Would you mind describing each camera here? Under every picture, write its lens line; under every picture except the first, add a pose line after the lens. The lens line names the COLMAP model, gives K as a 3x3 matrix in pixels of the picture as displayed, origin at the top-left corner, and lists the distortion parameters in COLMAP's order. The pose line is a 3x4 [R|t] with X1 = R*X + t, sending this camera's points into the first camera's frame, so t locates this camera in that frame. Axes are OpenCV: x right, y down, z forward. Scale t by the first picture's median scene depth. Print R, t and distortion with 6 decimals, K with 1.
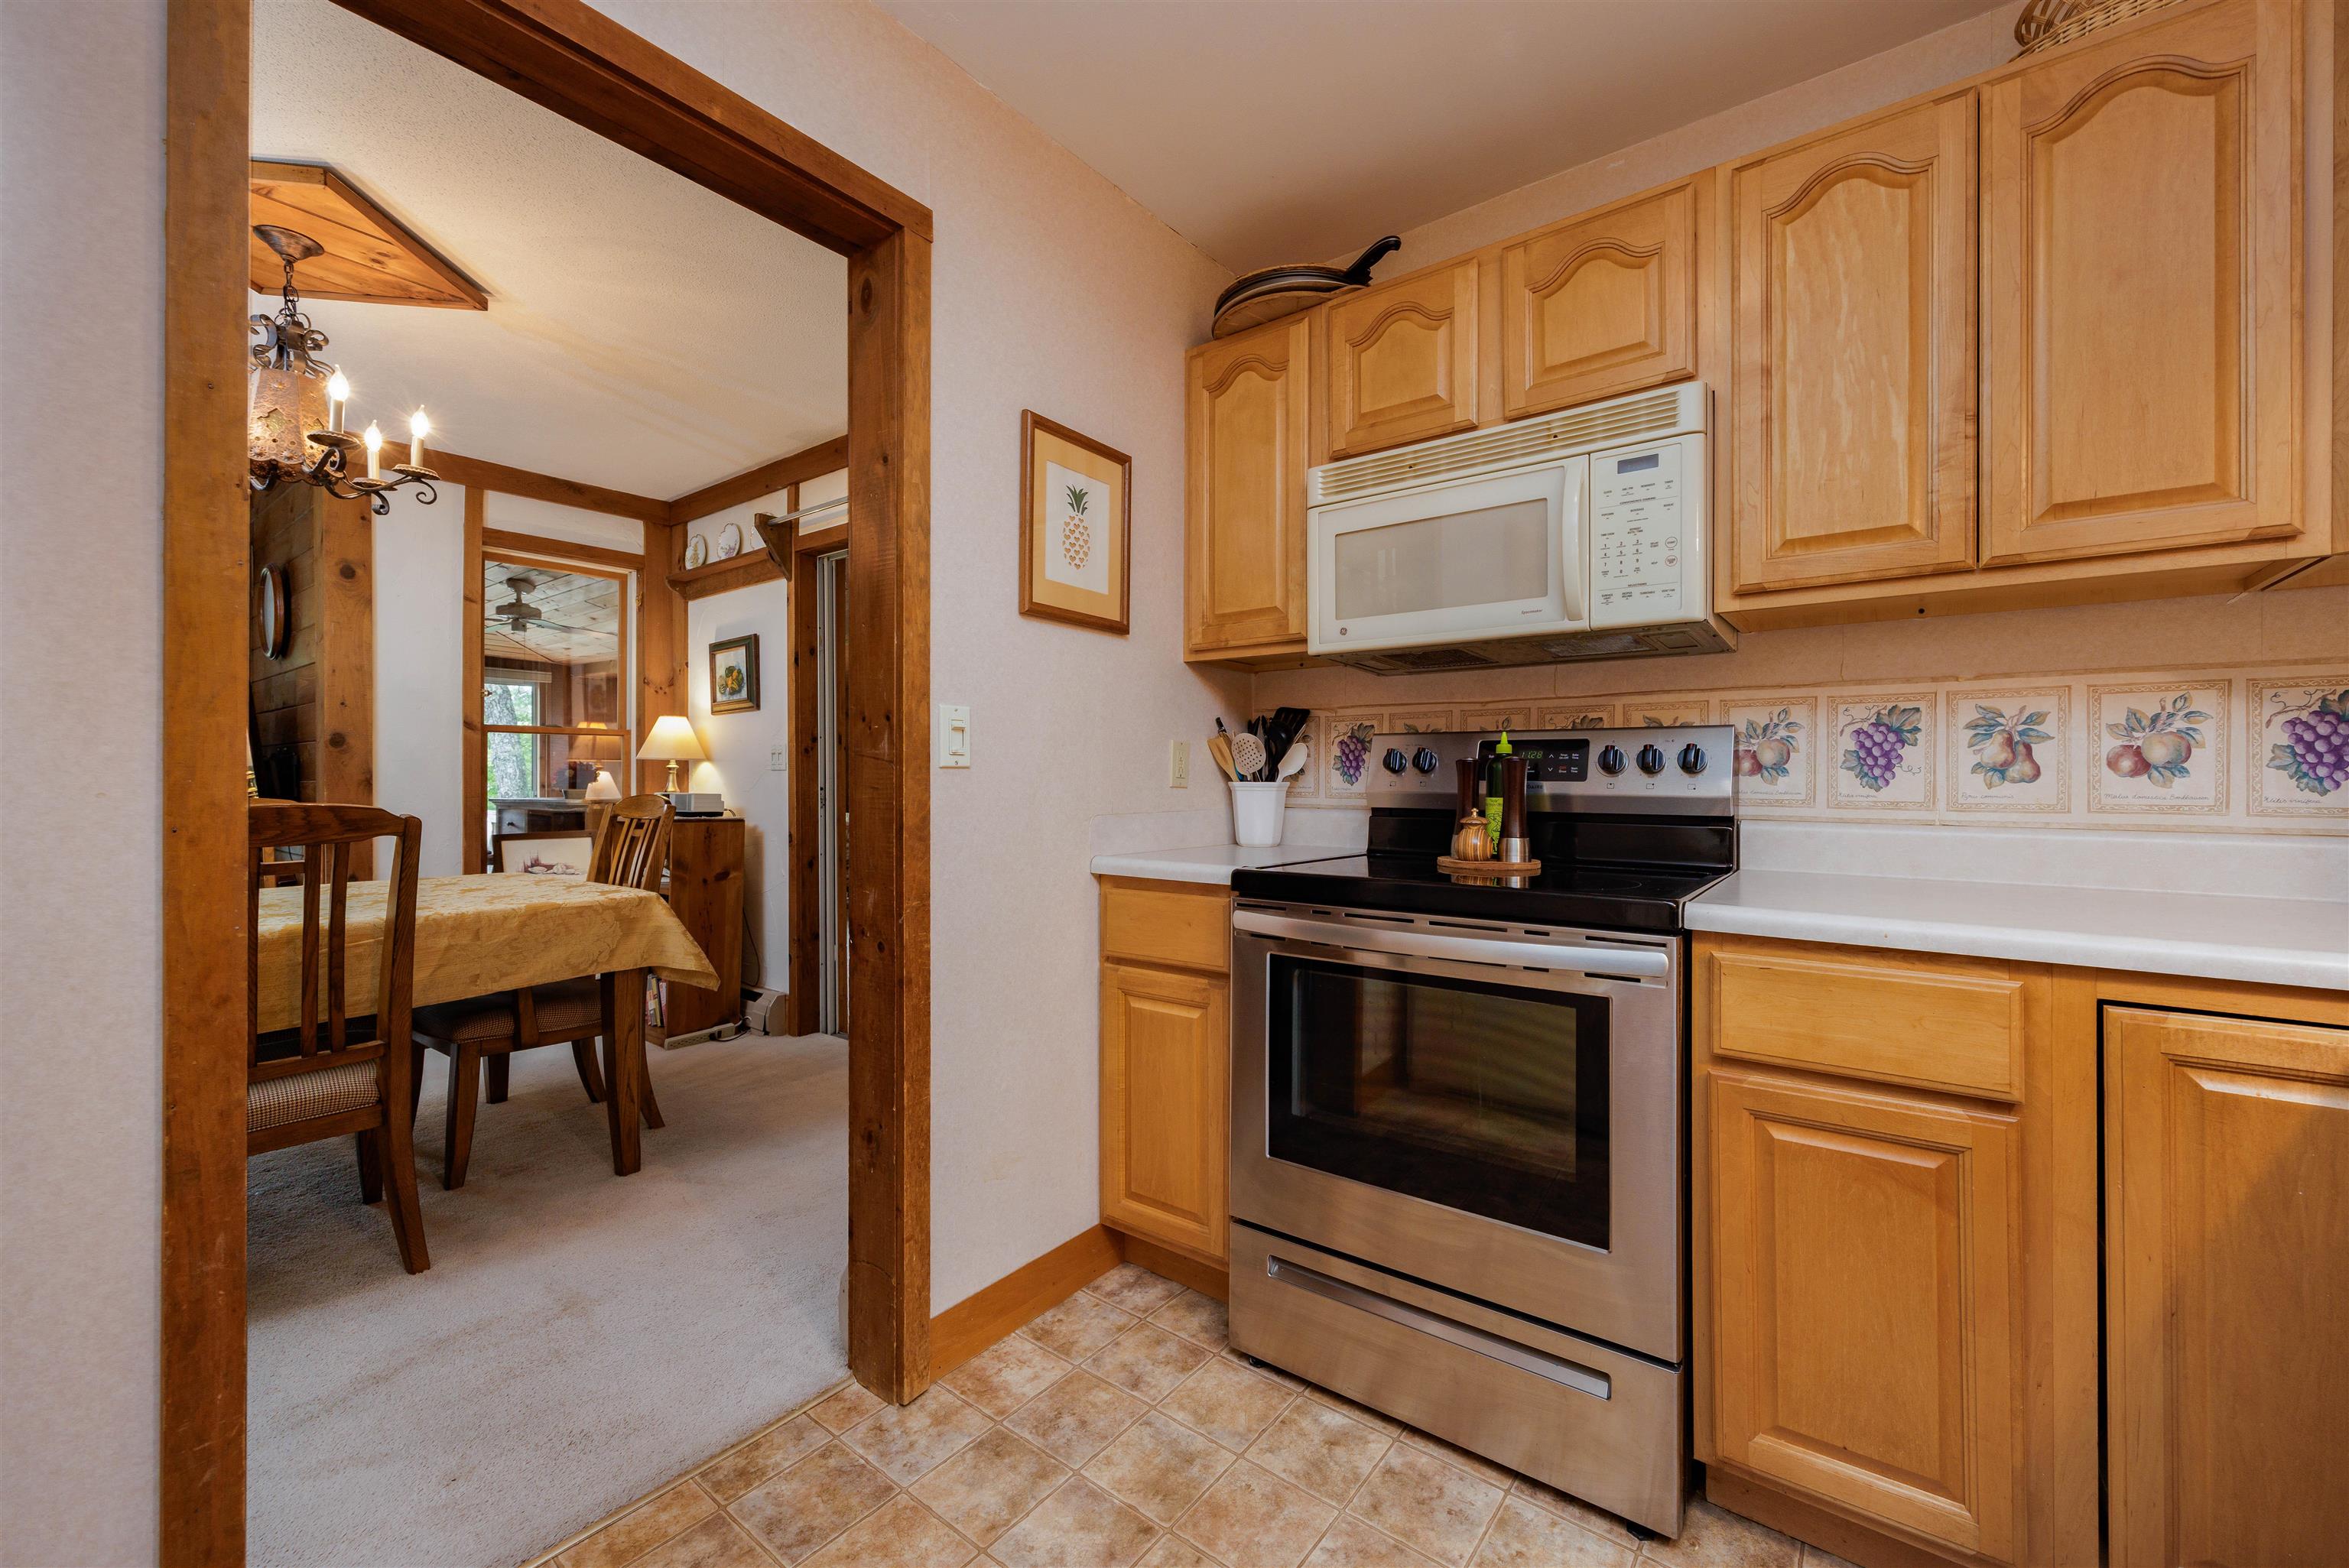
lens RADIAL K [[951.6, 0, 1179.5], [0, 951.6, 776.8], [0, 0, 1]] dist [-0.003596, 0.000059]
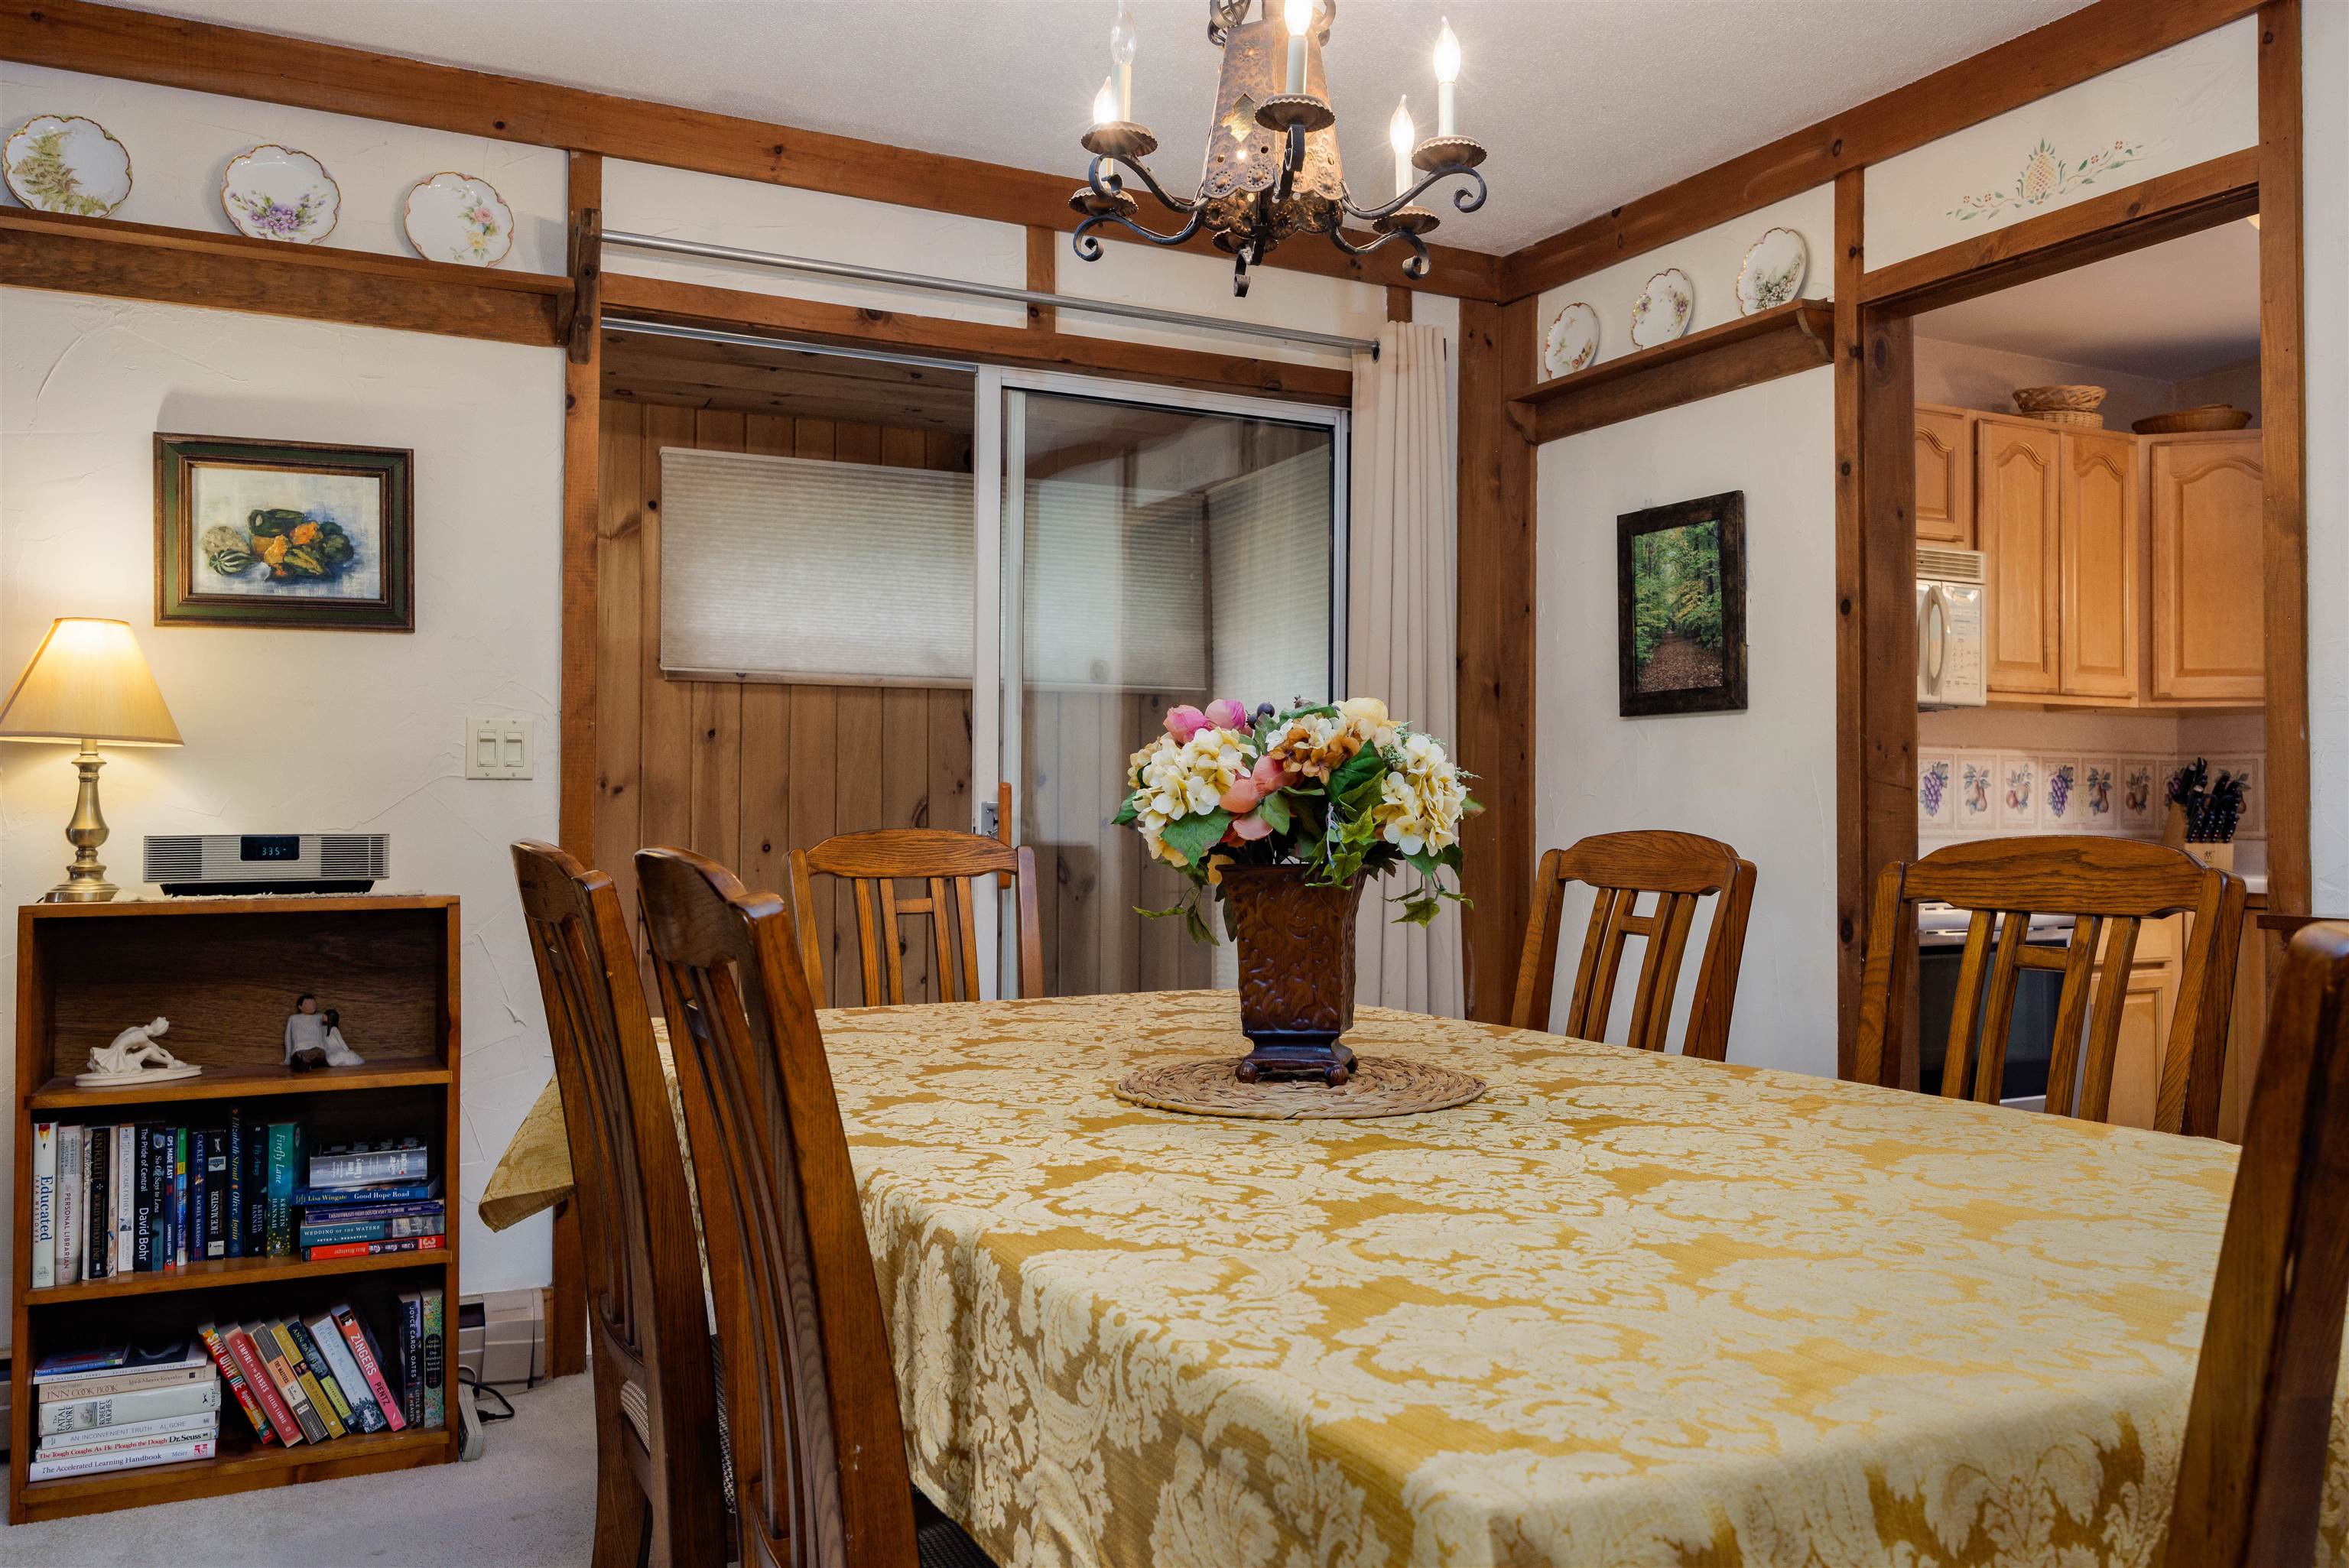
lens RADIAL K [[1848.8, 0, 1182.0], [0, 1848.8, 791.2], [0, 0, 1]] dist [0.006167, 0.001360]
pose [[0.412068, 0.007451, 0.911123, -2.351843], [-0.010462, 0.999939, -0.003445, -0.002387], [-0.911093, -0.008113, 0.412121, 0.803886]]
